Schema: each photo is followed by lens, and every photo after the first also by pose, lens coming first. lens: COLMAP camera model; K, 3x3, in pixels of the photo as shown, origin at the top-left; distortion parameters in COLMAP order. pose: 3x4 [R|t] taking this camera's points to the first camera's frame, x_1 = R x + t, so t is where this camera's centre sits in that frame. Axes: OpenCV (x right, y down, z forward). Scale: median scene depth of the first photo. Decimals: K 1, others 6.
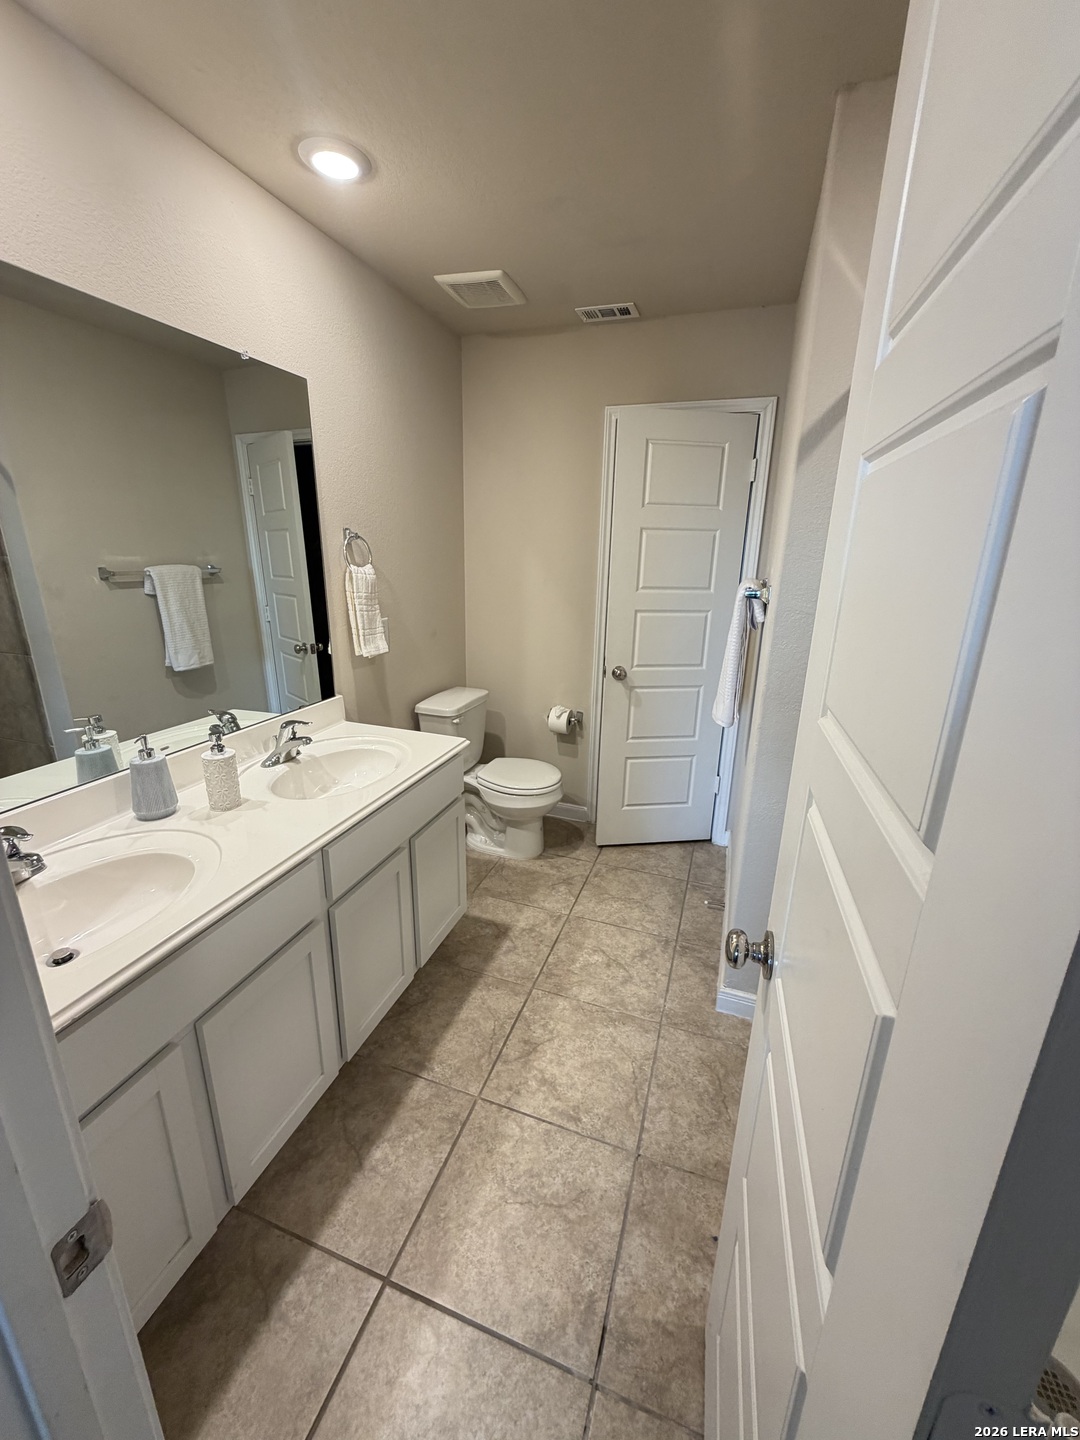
lens RADIAL K [[569.7, 0, 538.1], [0, 569.7, 715.2], [0, 0, 1]] dist [-0.002395, -0.000160]
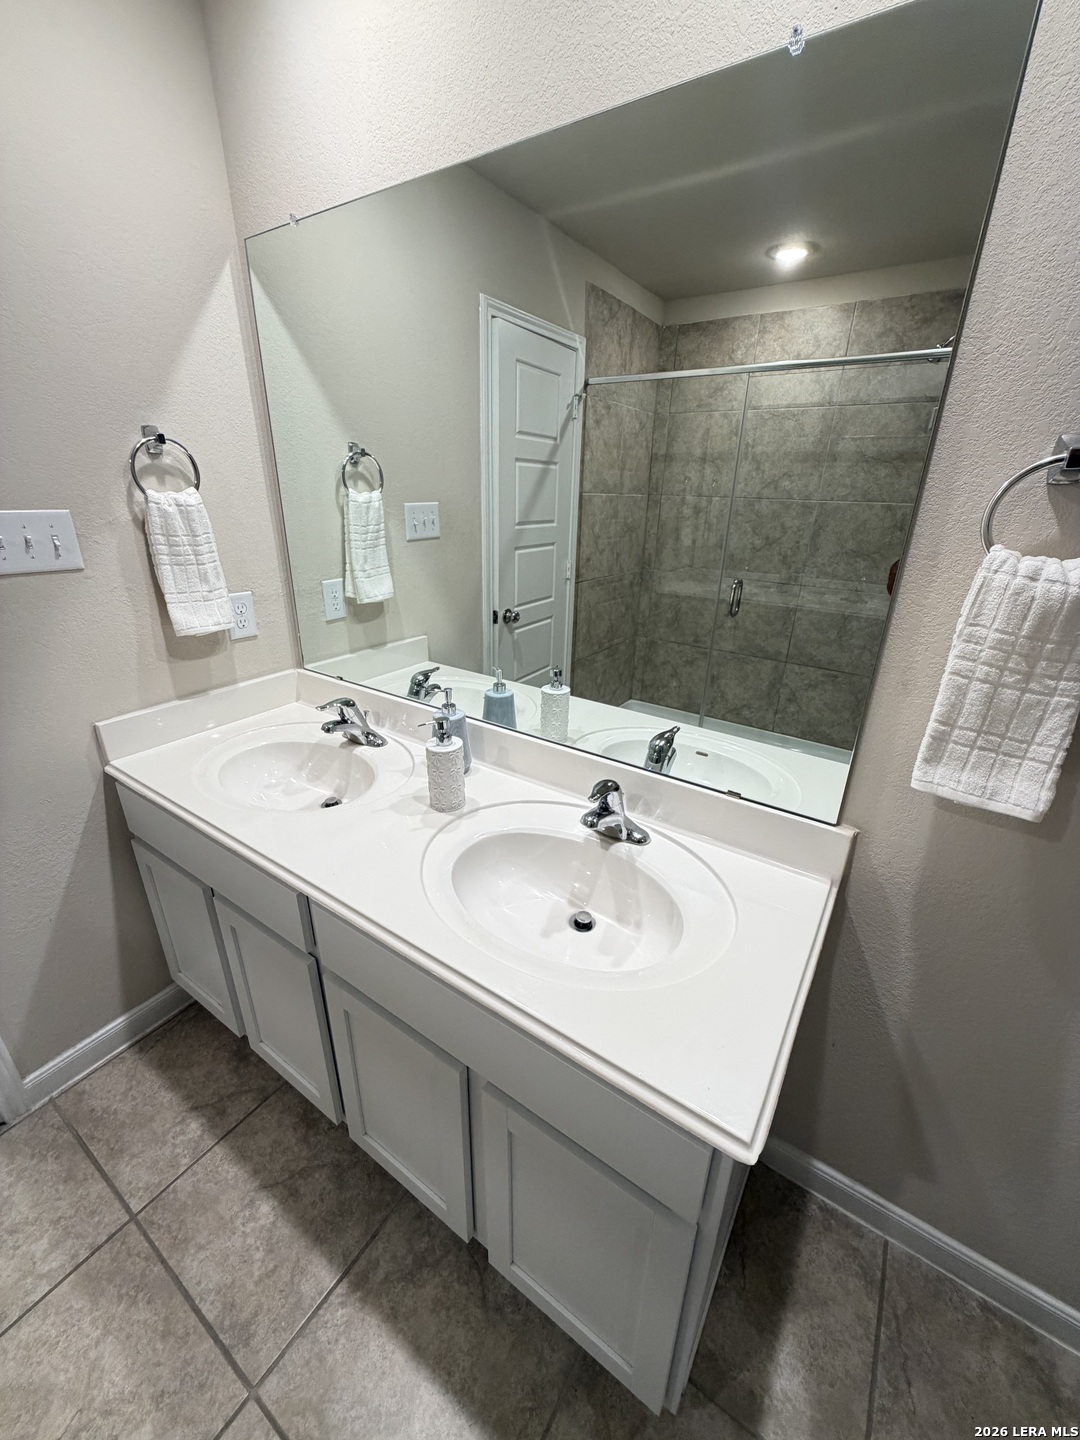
lens RADIAL K [[569.7, 0, 544.3], [0, 569.7, 717.5], [0, 0, 1]] dist [-0.002395, -0.000160]
pose [[-0.251545, 0.343610, -0.904797, 0.120242], [-0.290225, 0.865056, 0.409204, -0.309176], [0.923306, 0.365527, -0.117876, 1.083102]]
